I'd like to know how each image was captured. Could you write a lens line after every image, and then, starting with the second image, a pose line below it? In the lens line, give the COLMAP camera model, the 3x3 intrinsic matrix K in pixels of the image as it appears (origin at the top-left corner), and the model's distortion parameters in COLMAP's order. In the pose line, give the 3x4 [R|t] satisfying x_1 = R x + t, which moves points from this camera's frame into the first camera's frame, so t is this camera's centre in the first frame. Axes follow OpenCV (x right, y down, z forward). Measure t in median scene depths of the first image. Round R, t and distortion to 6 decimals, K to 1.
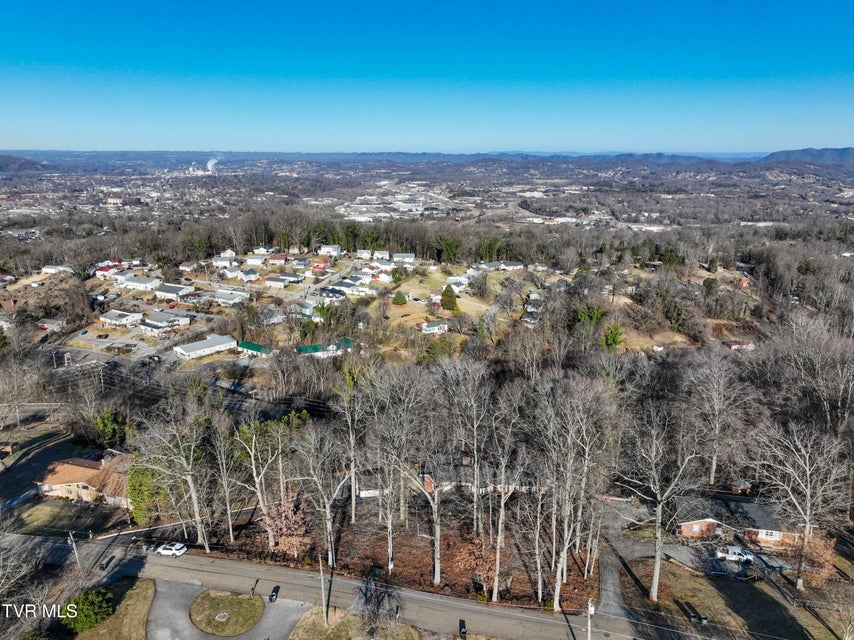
lens RADIAL K [[599.2, 0, 429.8], [0, 599.2, 318.1], [0, 0, 1]] dist [0.004120, 0.007873]
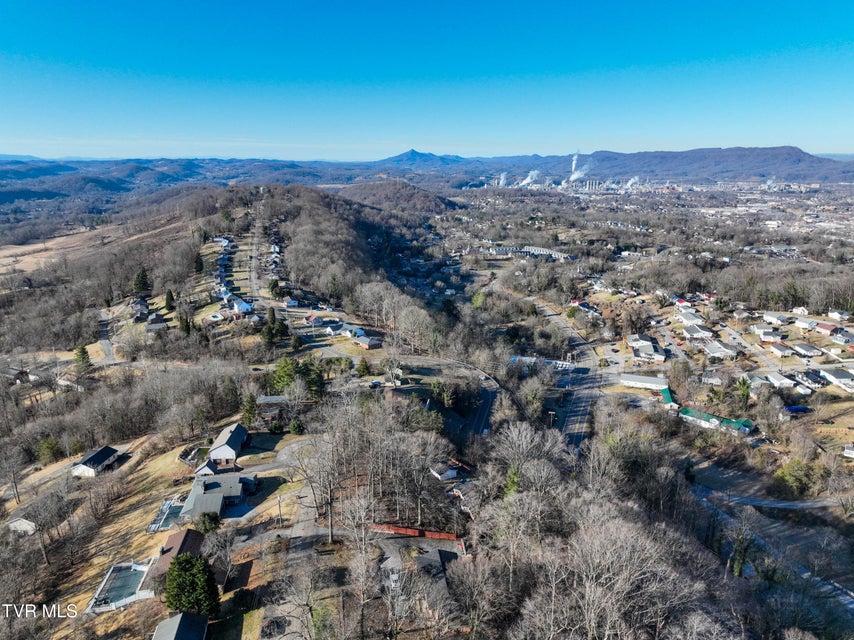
lens RADIAL K [[599.2, 0, 429.8], [0, 599.2, 318.1], [0, 0, 1]] dist [0.004120, 0.007873]
pose [[0.315283, 0.231304, -0.920378, 0.415093], [-0.234887, 0.958685, 0.160469, -0.120339], [0.919470, 0.165592, 0.356588, 0.098141]]
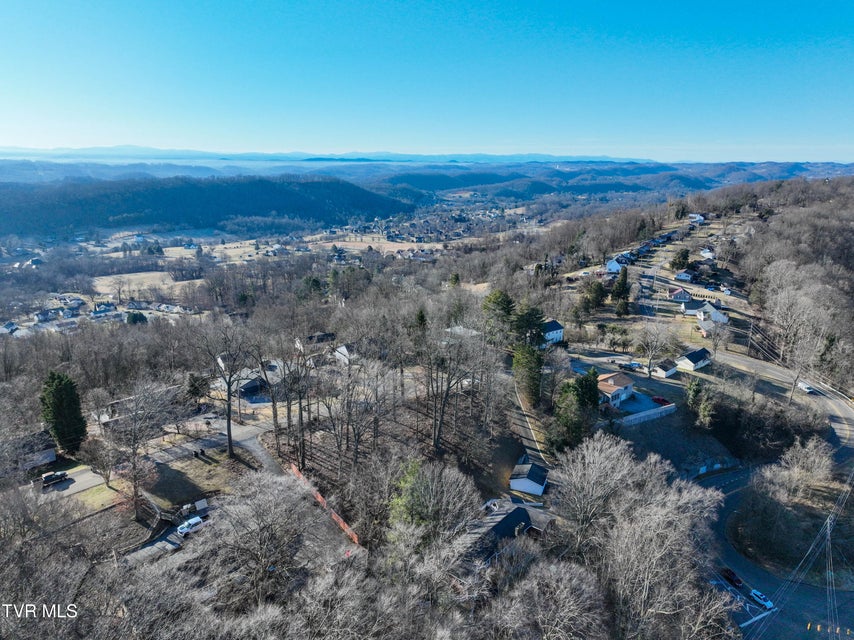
lens RADIAL K [[599.2, 0, 429.8], [0, 599.2, 318.1], [0, 0, 1]] dist [0.004120, 0.007873]
pose [[-0.559286, 0.192079, -0.806415, 0.248176], [-0.228770, 0.899247, 0.372853, -0.100418], [0.796783, 0.393015, -0.458994, 0.388840]]
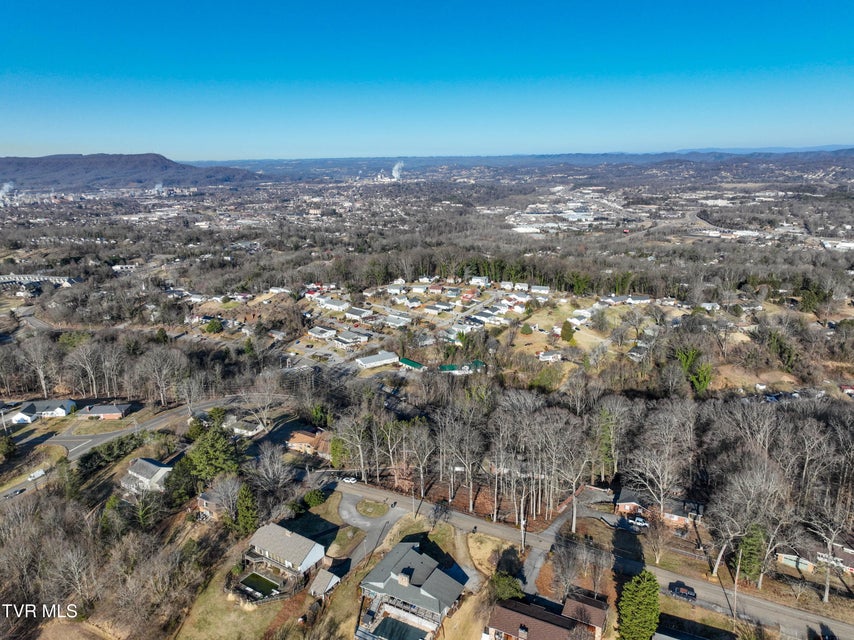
lens RADIAL K [[599.2, 0, 429.8], [0, 599.2, 318.1], [0, 0, 1]] dist [0.004120, 0.007873]
pose [[0.958961, 0.051358, -0.278847, 0.086400], [-0.051903, 0.998637, 0.005433, -0.044056], [0.278746, 0.009263, 0.960320, -0.206530]]
